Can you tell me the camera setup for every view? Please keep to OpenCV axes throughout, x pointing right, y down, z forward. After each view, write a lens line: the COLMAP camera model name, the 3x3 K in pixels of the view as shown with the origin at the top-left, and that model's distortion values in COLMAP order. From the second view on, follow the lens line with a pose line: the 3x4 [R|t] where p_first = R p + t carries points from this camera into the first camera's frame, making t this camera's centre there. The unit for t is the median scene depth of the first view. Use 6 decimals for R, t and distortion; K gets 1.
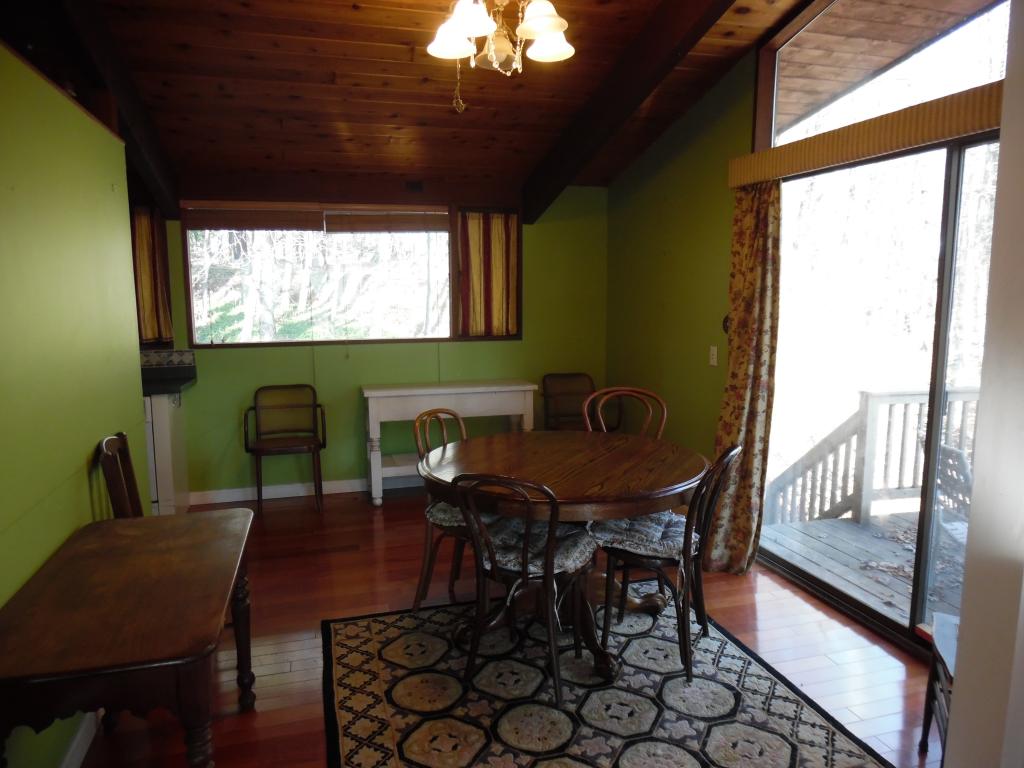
lens RADIAL K [[737.3, 0, 513.6], [0, 737.3, 385.2], [0, 0, 1]] dist [0.006773, -0.000576]
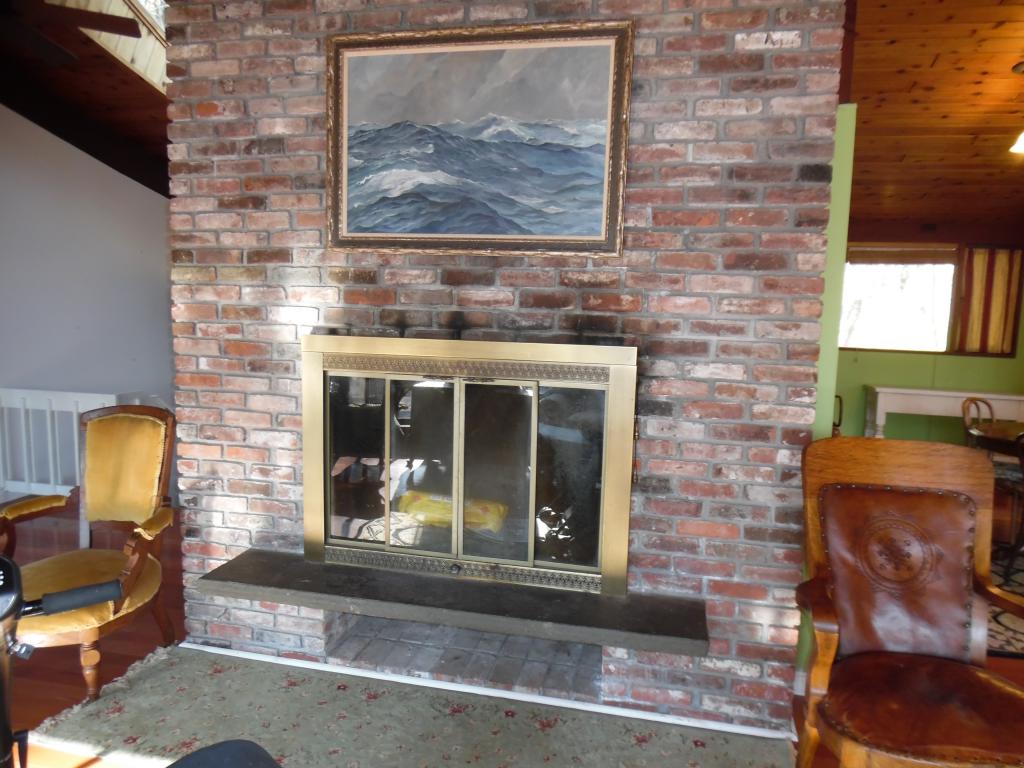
lens RADIAL K [[737.3, 0, 510.9], [0, 737.3, 380.7], [0, 0, 1]] dist [0.006773, -0.000576]
pose [[0.877885, 0.089567, -0.470422, -0.137678], [-0.101628, 0.994822, -0.000242, 0.054573], [0.467964, 0.048021, 0.882442, -0.391256]]
